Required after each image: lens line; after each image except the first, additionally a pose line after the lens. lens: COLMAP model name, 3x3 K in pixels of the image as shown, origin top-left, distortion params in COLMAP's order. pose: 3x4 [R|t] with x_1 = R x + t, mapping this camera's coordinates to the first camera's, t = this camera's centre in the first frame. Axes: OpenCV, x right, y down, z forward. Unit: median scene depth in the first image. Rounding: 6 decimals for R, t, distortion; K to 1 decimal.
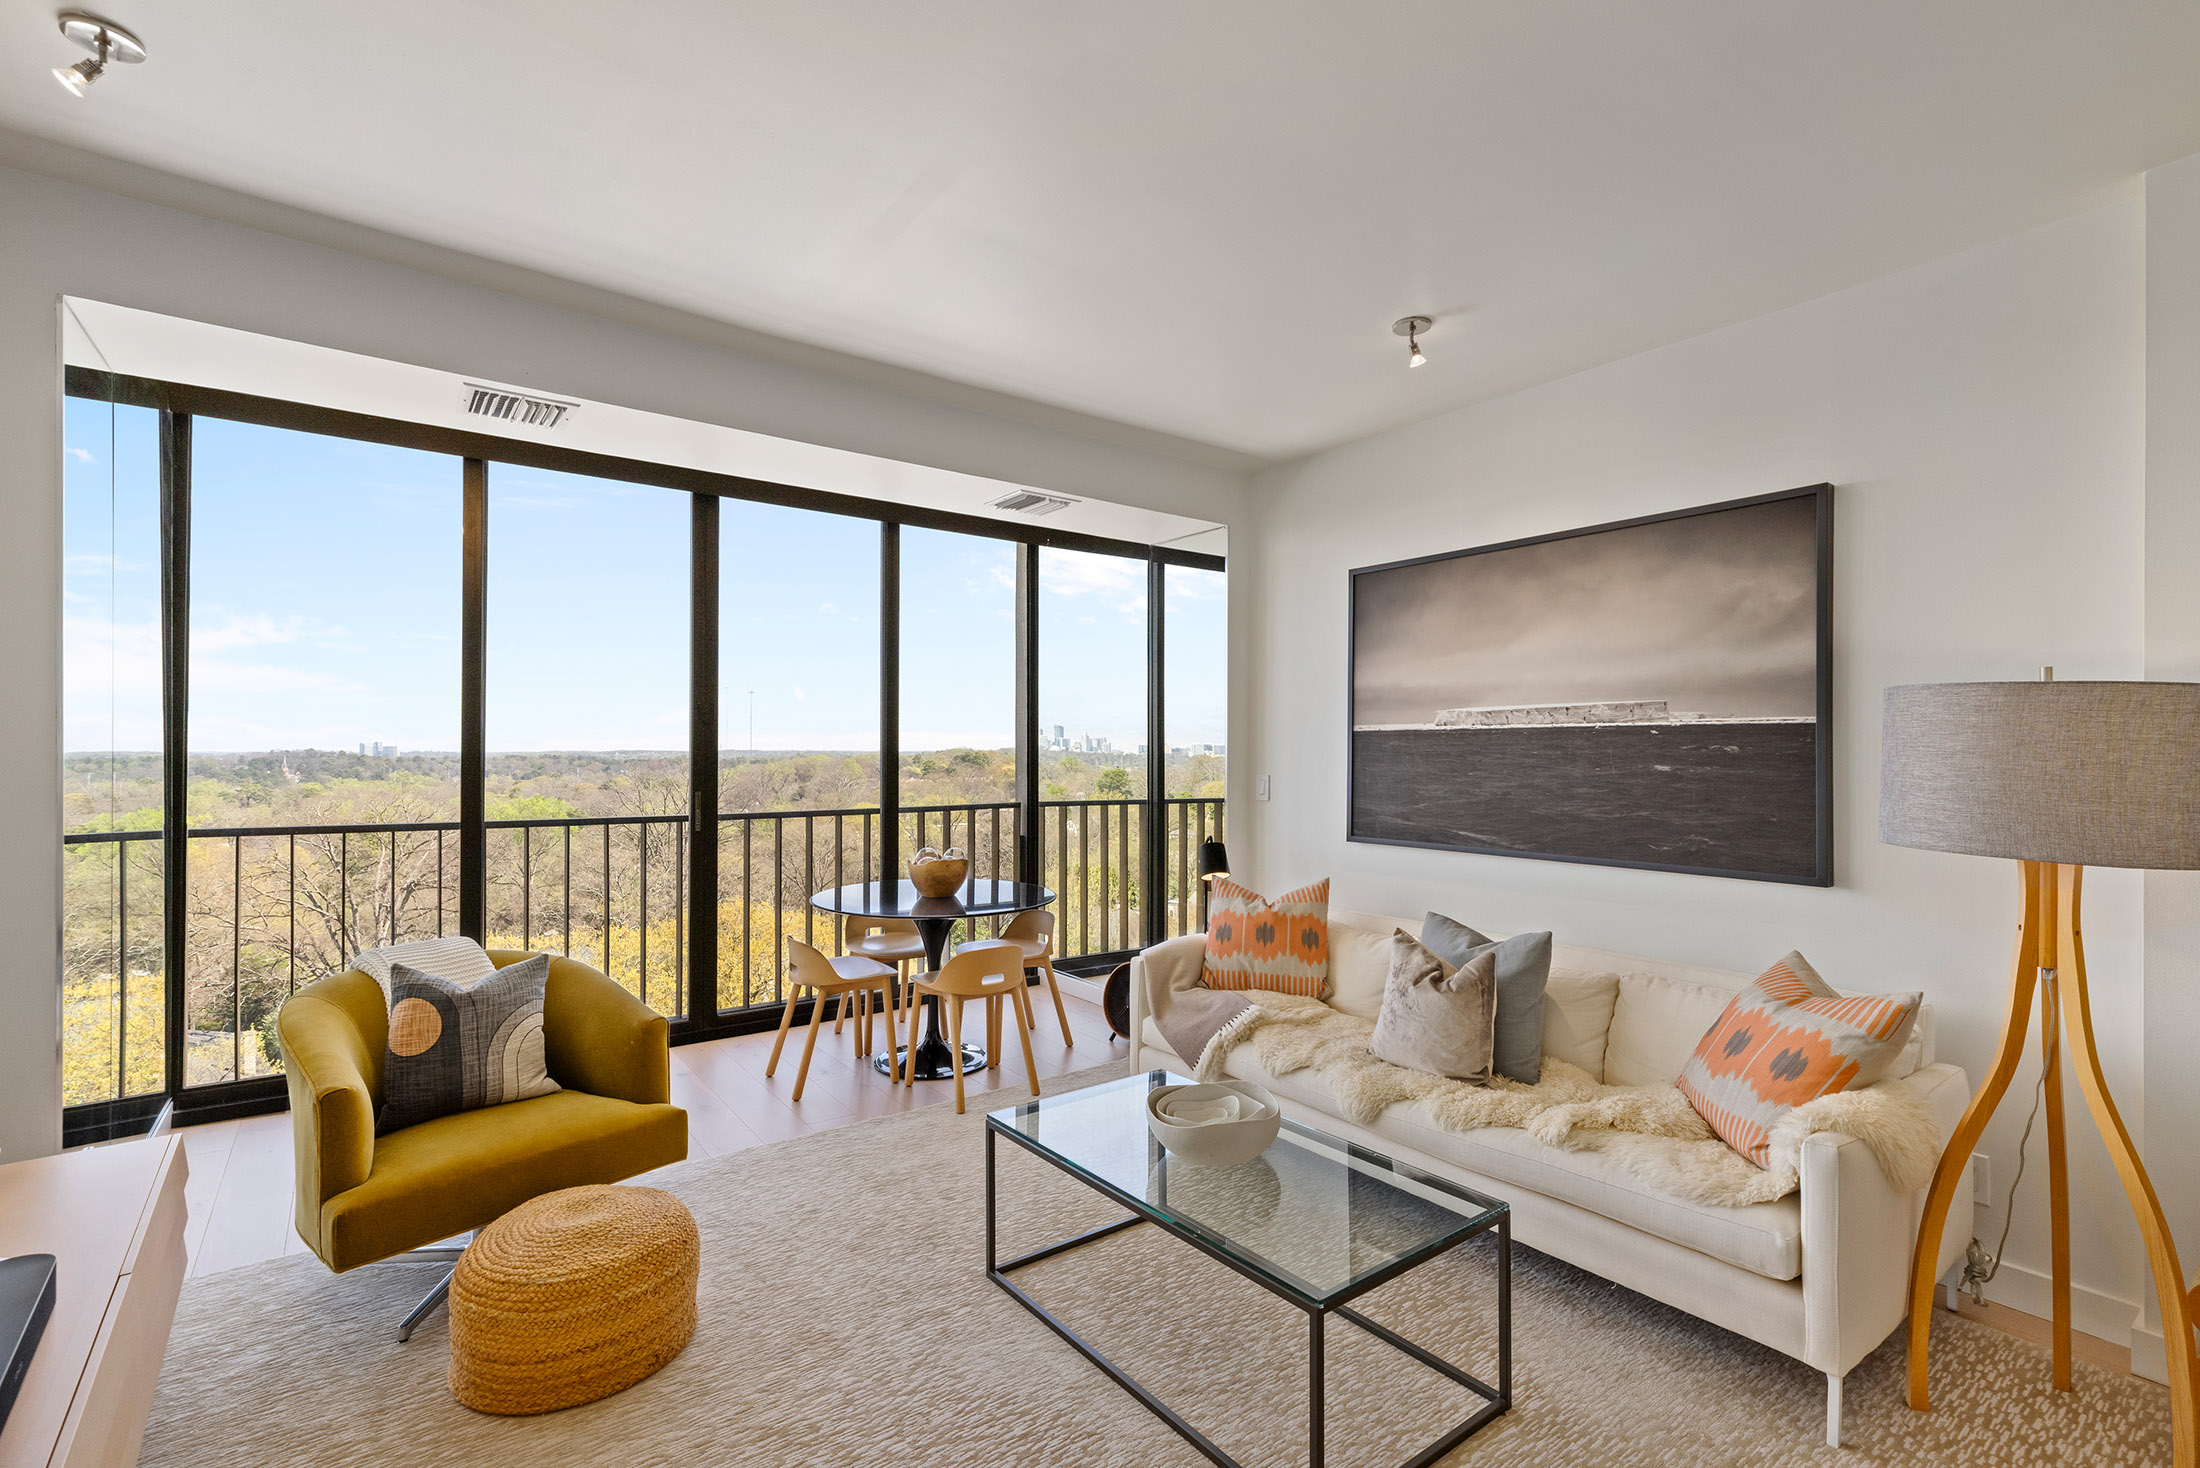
lens RADIAL K [[982.7, 0, 1102.3], [0, 982.7, 745.2], [0, 0, 1]] dist [0.006464, 0.000826]
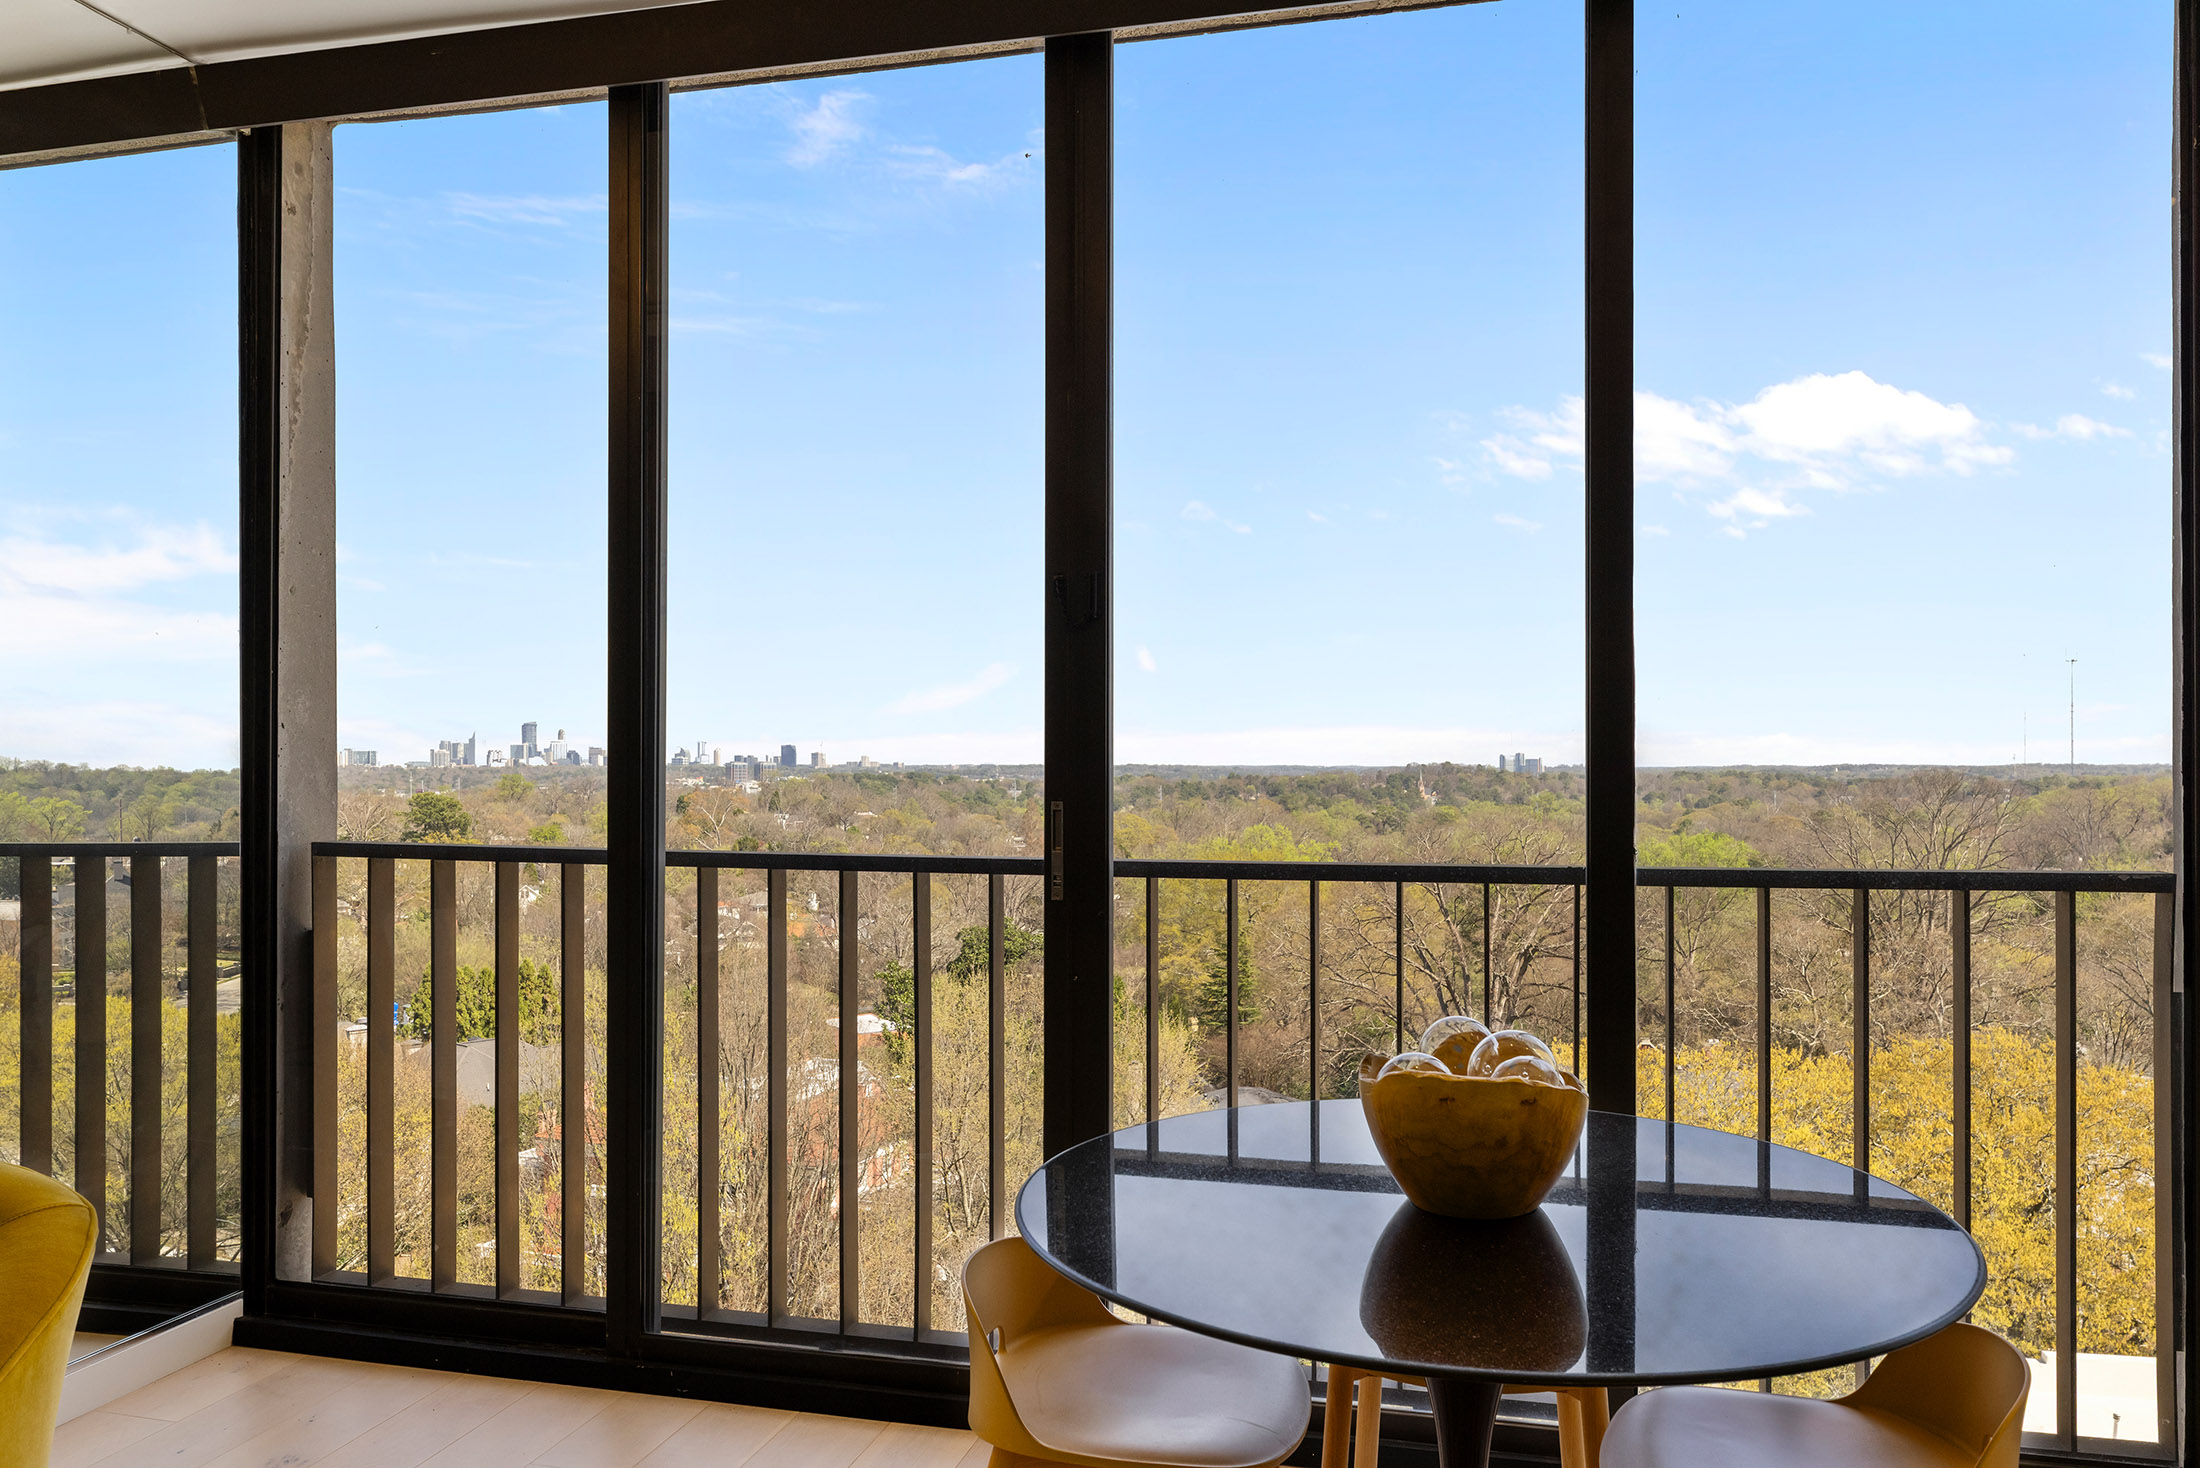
lens RADIAL K [[1610.7, 0, 1134.8], [0, 1610.7, 800.1], [0, 0, 1]] dist [0.018580, -0.001060]
pose [[0.647306, 0.016510, -0.762051, 0.130464], [0.004618, 0.999662, 0.025582, 0.043085], [0.762216, -0.020079, 0.647011, 0.836556]]
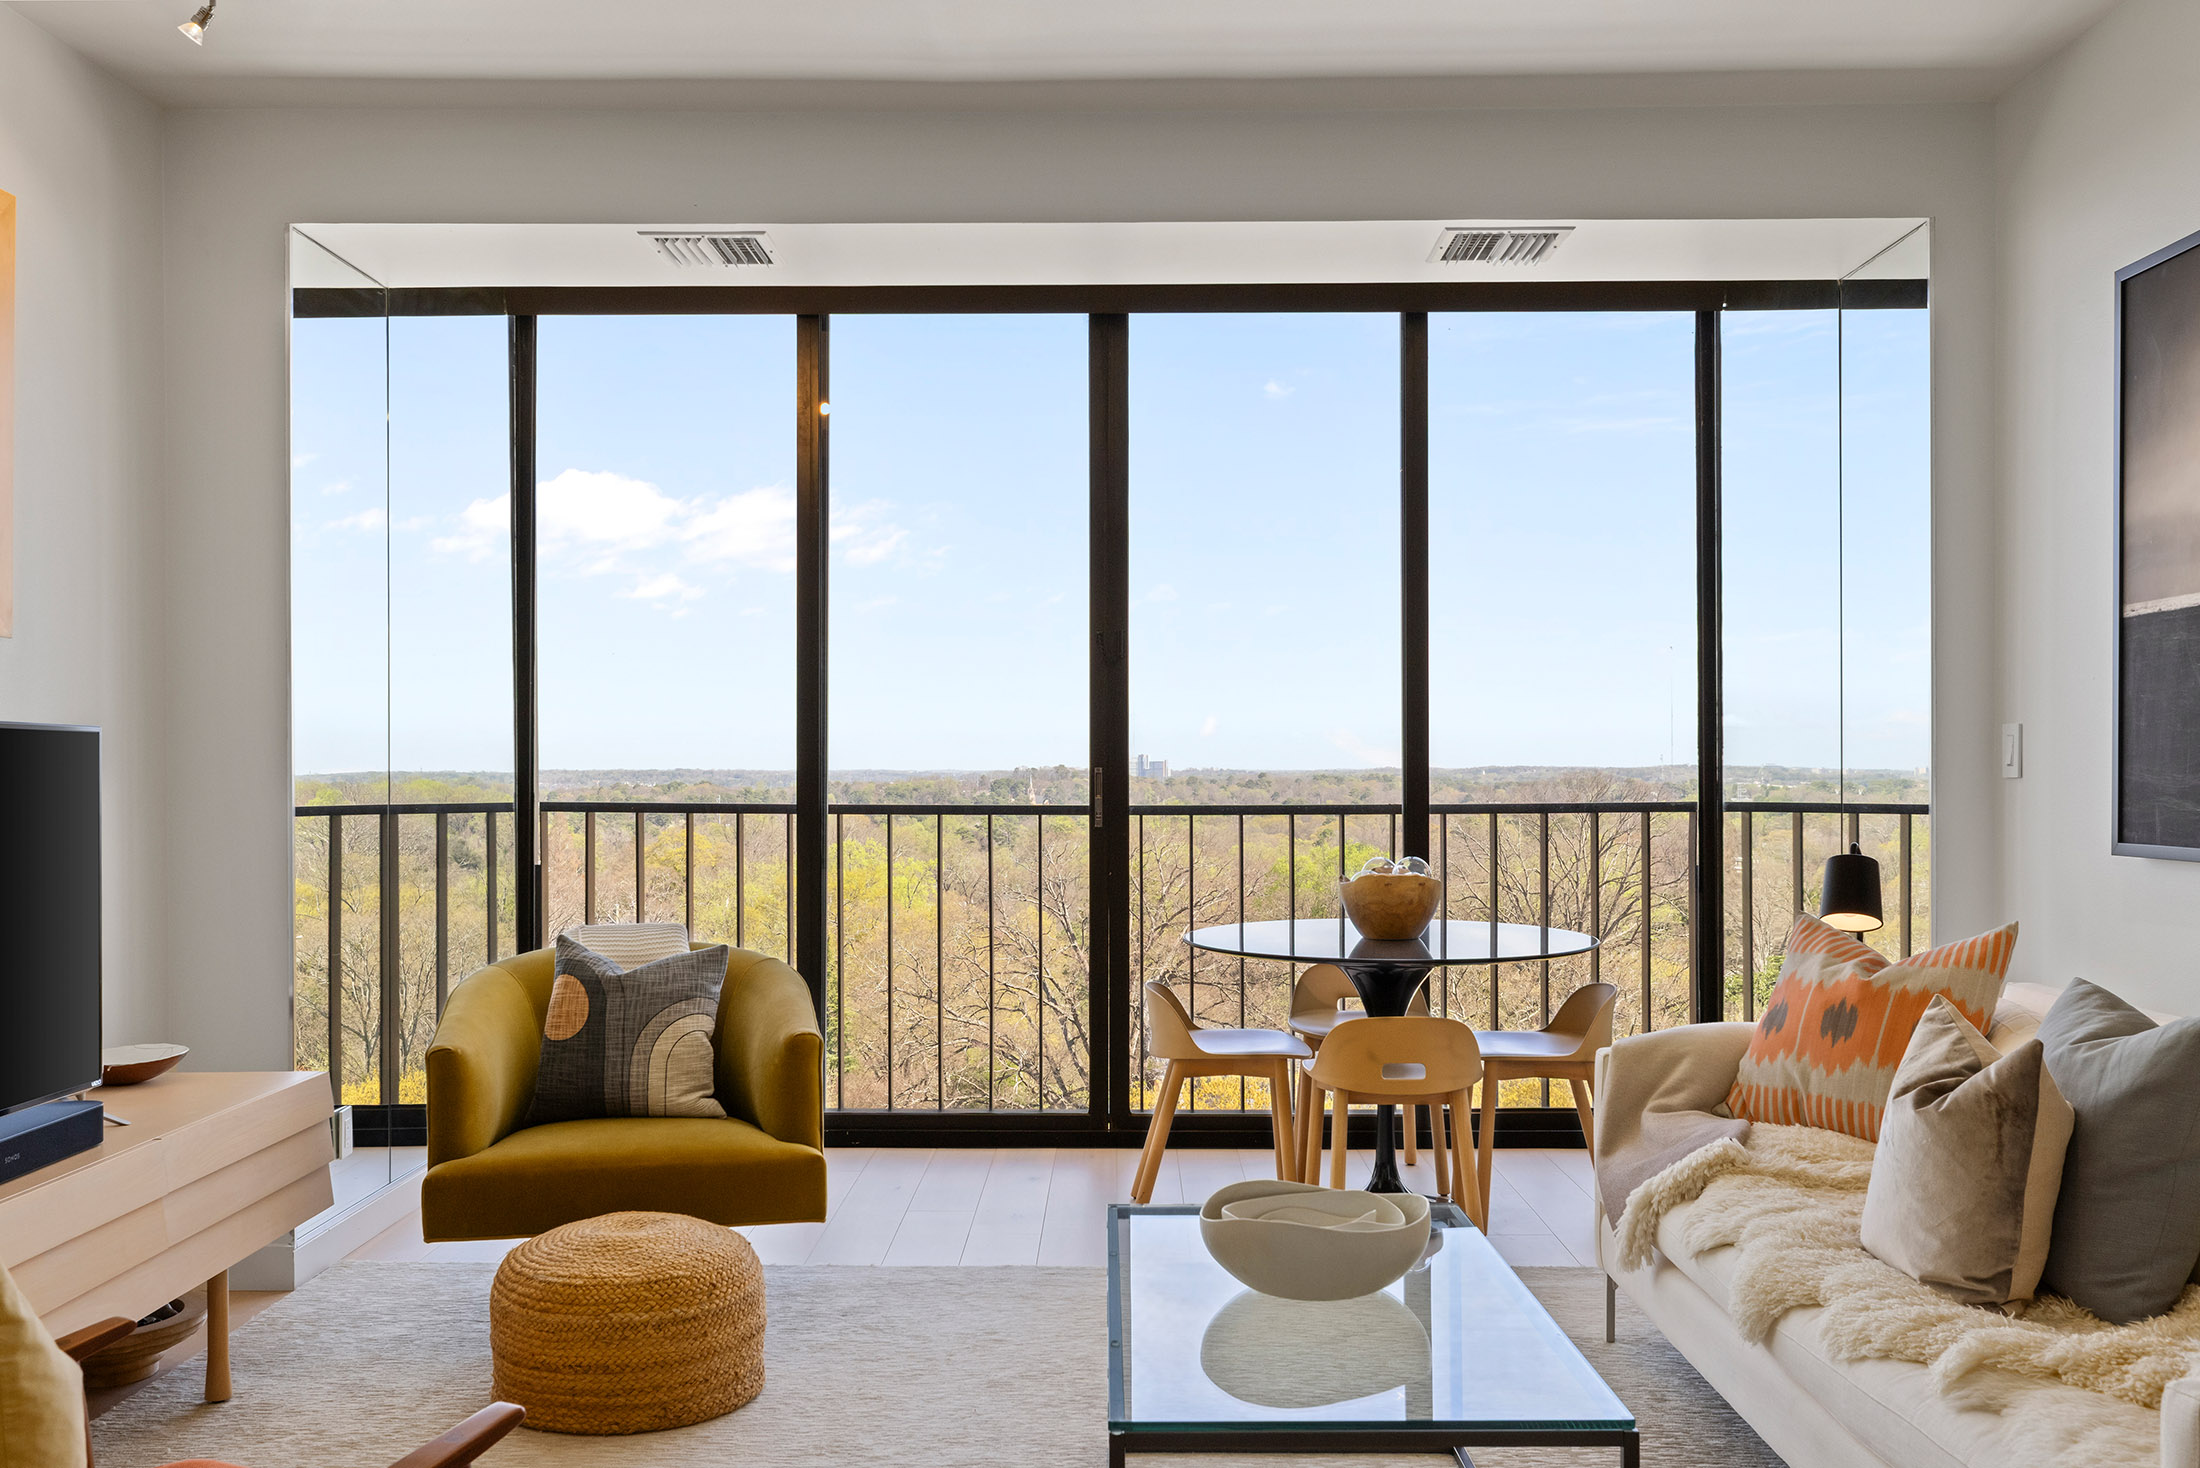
lens RADIAL K [[1916.6, 0, 1101.2], [0, 1916.6, 752.7], [0, 0, 1]] dist [0.001846, 0.000896]
pose [[0.793589, -0.008678, -0.608393, 0.502244], [0.008130, 0.999960, -0.003659, 0.058125], [0.608400, -0.002043, 0.793628, -0.015913]]
